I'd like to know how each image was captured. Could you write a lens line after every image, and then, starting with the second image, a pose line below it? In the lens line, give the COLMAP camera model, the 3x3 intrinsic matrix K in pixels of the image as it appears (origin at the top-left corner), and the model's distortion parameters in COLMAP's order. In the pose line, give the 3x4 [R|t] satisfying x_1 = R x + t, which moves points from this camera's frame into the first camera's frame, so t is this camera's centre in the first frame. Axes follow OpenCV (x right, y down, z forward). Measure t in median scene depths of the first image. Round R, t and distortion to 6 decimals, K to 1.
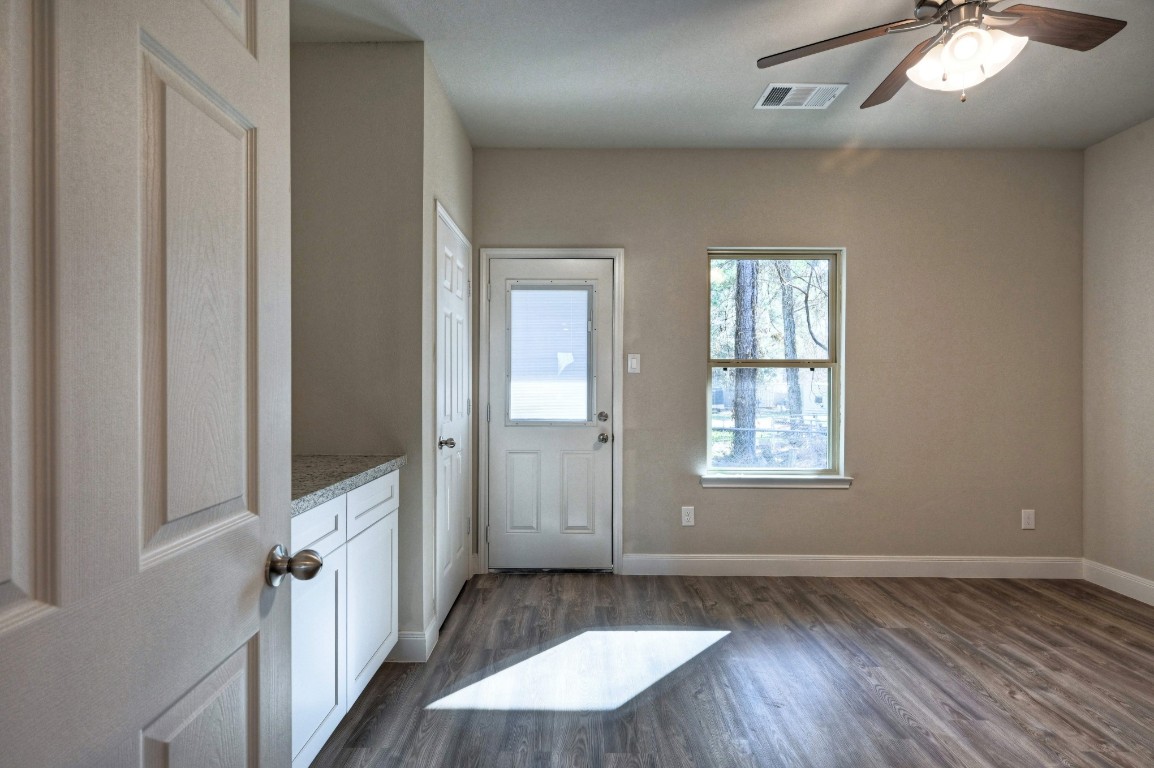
lens RADIAL K [[554.8, 0, 577.0], [0, 554.8, 384.0], [0, 0, 1]] dist [0.022439, 0.000315]
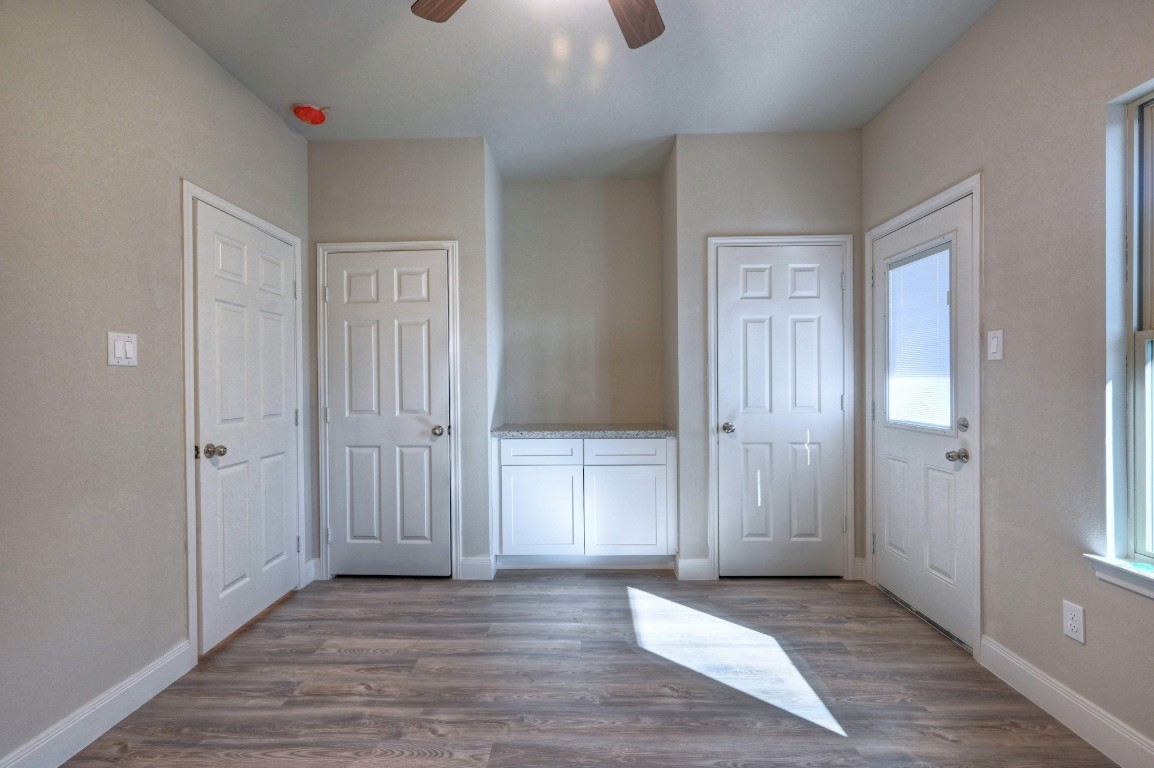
lens RADIAL K [[540.1, 0, 577.0], [0, 540.1, 384.0], [0, 0, 1]] dist [0.002467, -0.000225]
pose [[-0.017620, 0.003335, -0.999839, 0.854201], [0.006727, 0.999972, 0.003217, 0.002722], [0.999822, -0.006669, -0.017642, 0.614027]]
